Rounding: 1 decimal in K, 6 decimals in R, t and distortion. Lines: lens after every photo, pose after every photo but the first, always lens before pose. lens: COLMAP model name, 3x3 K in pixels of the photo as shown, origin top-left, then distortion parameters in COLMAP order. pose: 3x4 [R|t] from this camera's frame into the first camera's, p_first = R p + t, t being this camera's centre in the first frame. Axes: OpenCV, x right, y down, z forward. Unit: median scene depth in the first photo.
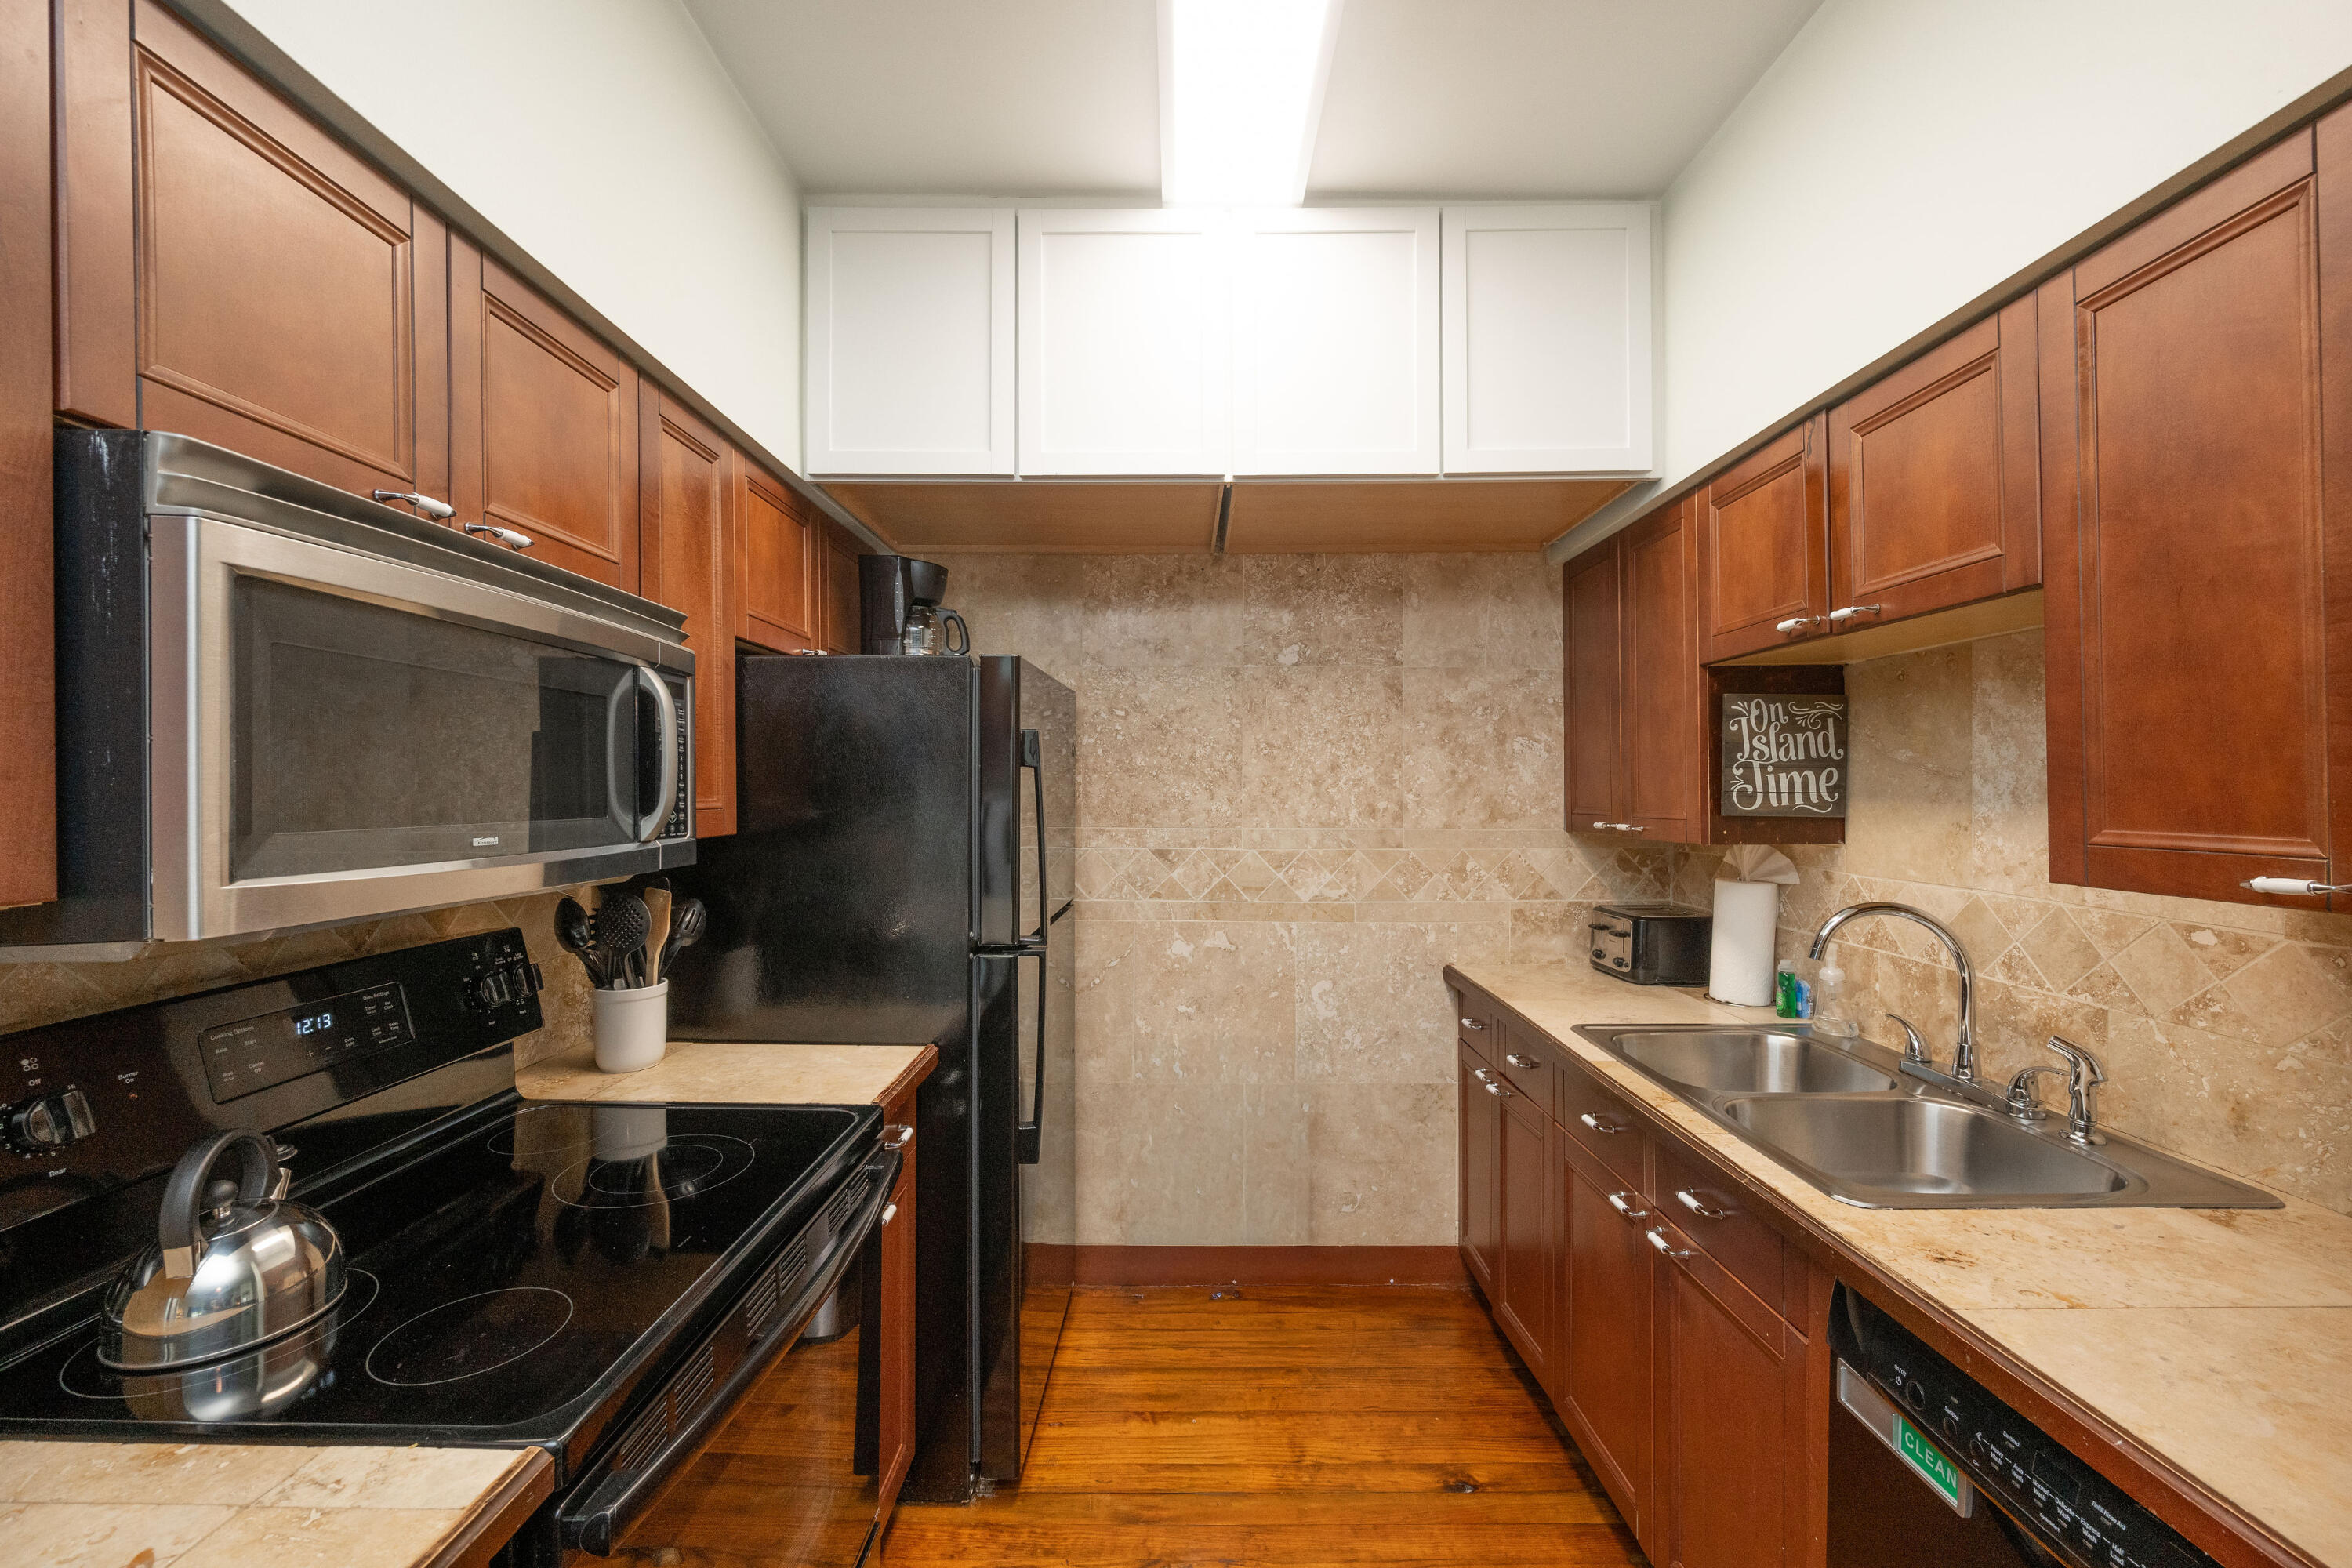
lens RADIAL K [[927.2, 0, 1179.2], [0, 927.2, 792.9], [0, 0, 1]] dist [-0.000743, -0.000247]
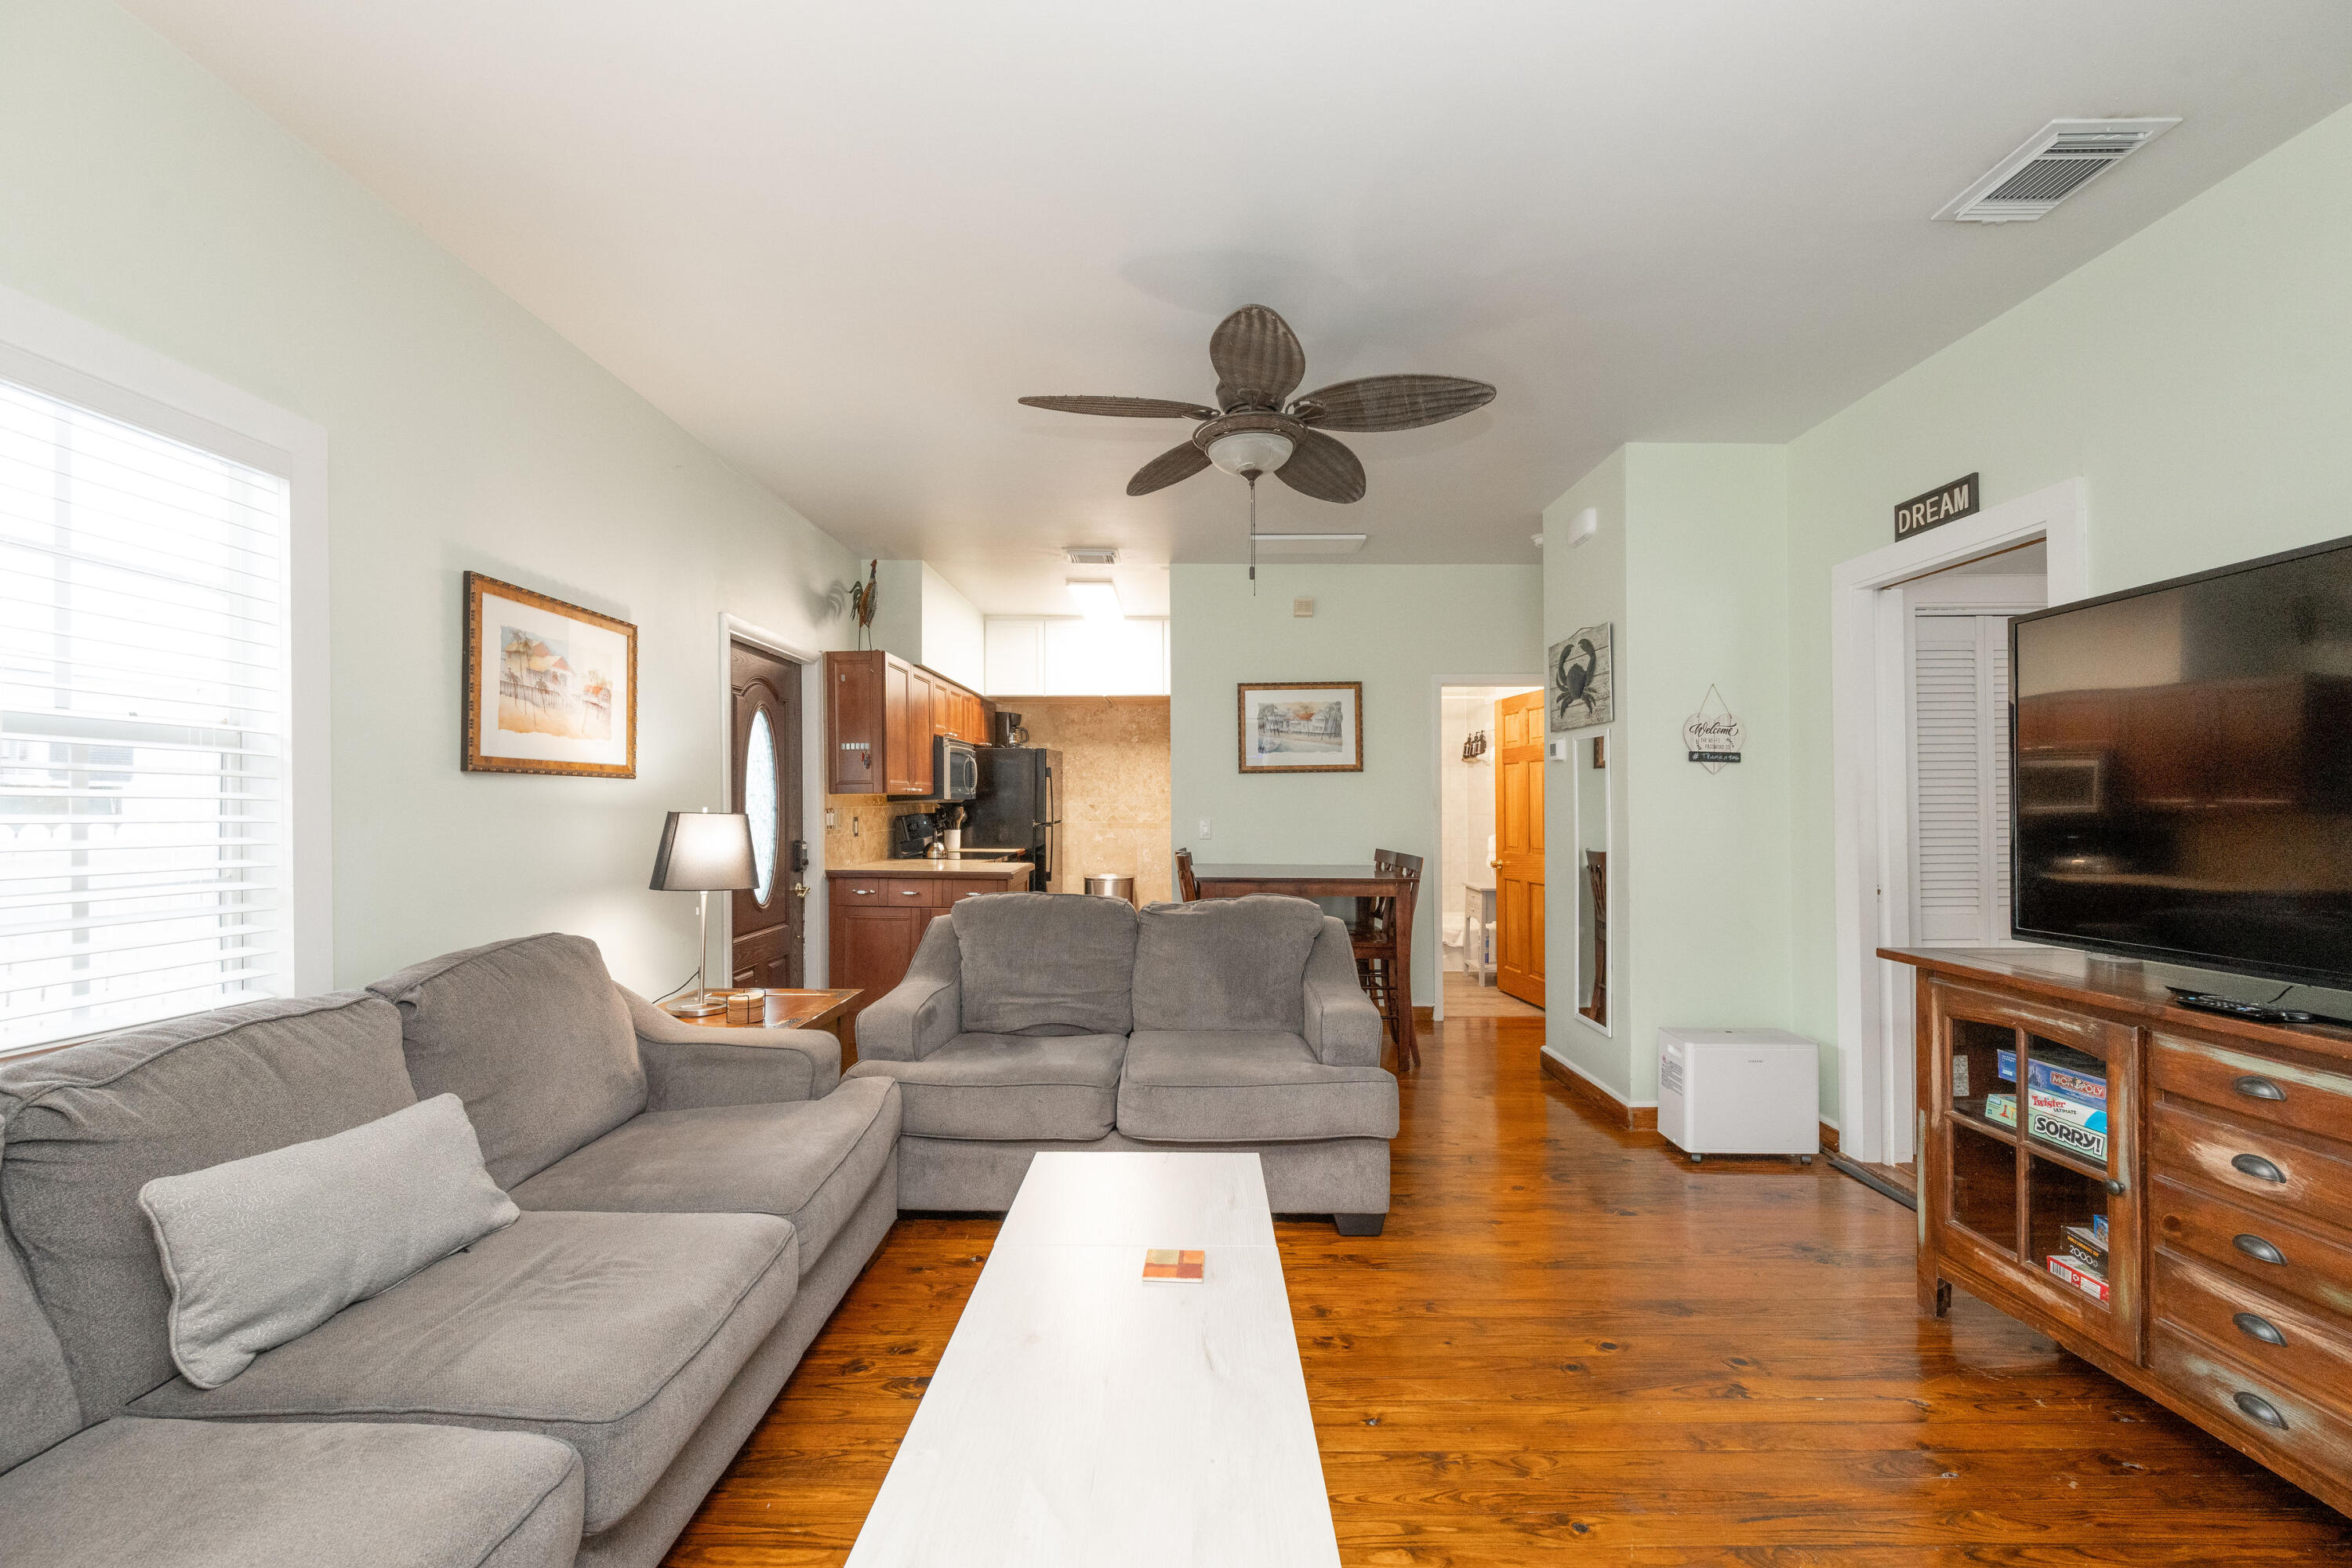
lens RADIAL K [[908.2, 0, 1180.5], [0, 908.2, 796.5], [0, 0, 1]] dist [0.002921, 0.000290]
pose [[0.999976, -0.001496, -0.006785, 0.319995], [0.001479, 0.999996, -0.002406, 0.048077], [0.006788, 0.002396, 0.999974, -2.142120]]
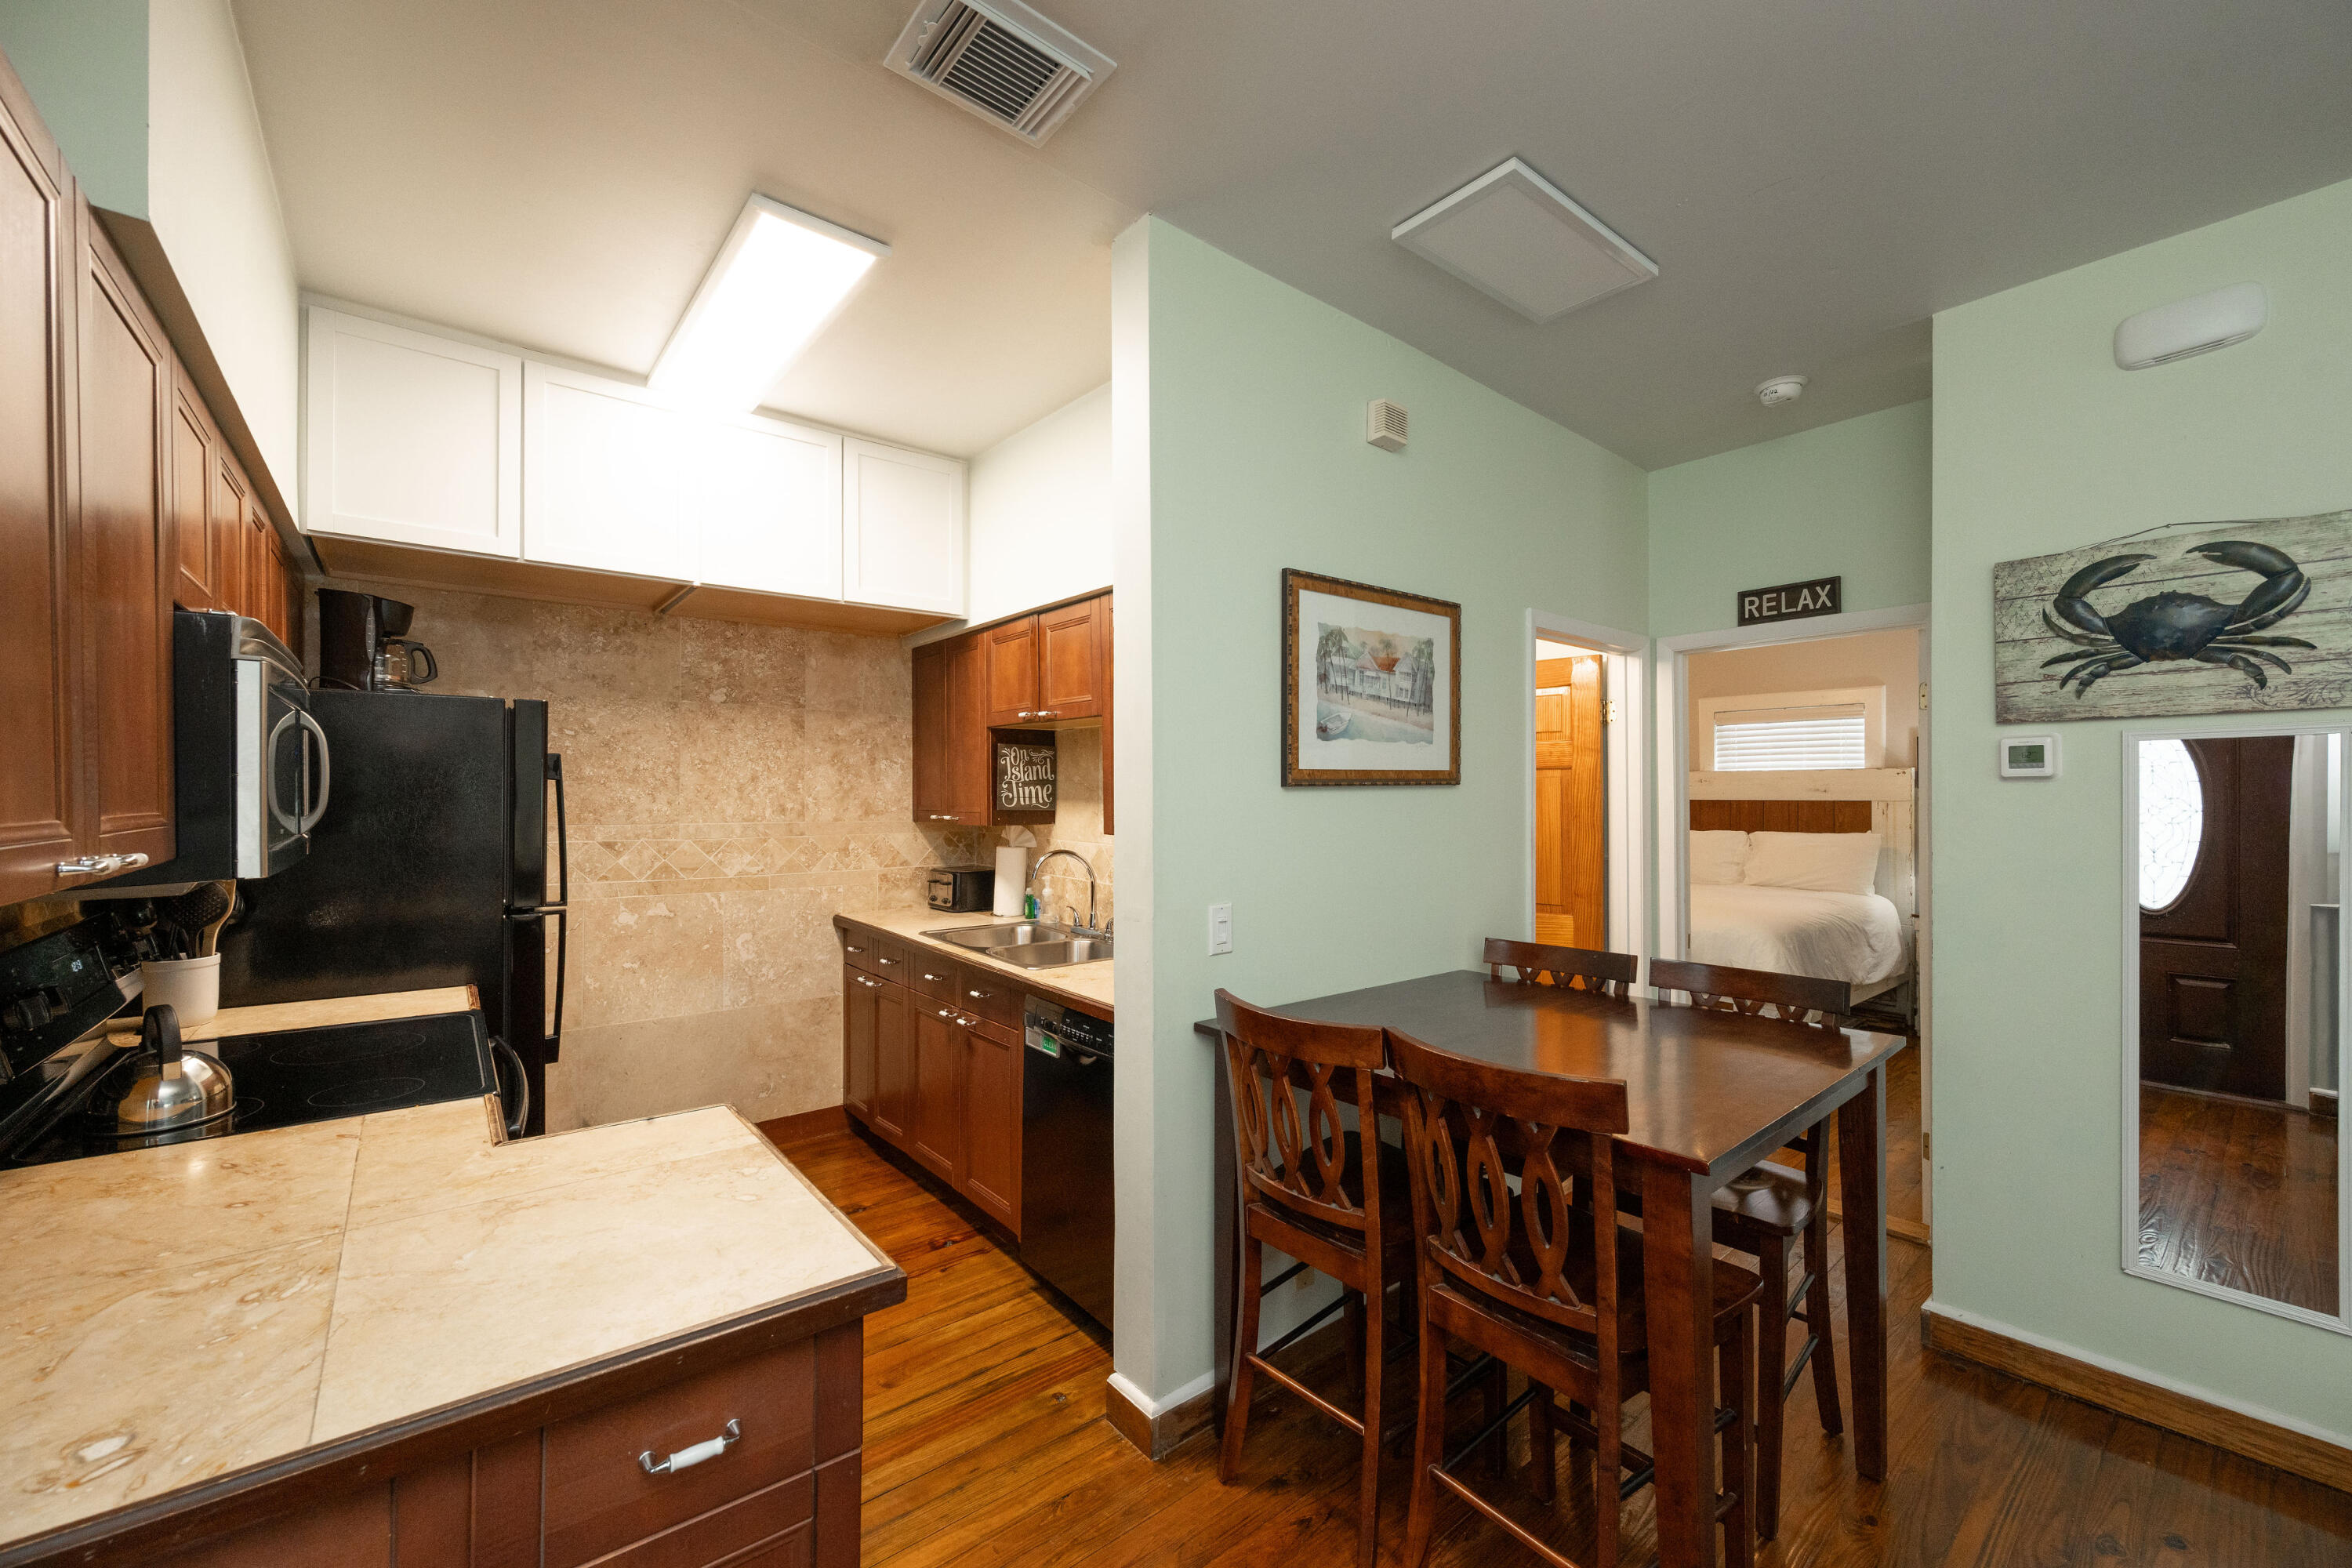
lens RADIAL K [[927.2, 0, 1179.2], [0, 927.2, 792.9], [0, 0, 1]] dist [-0.000743, -0.000247]
pose [[0.773217, 0.001930, 0.634138, -0.249249], [-0.001794, 0.999998, -0.000856, -0.006948], [-0.634139, -0.000476, 0.773219, -0.538010]]
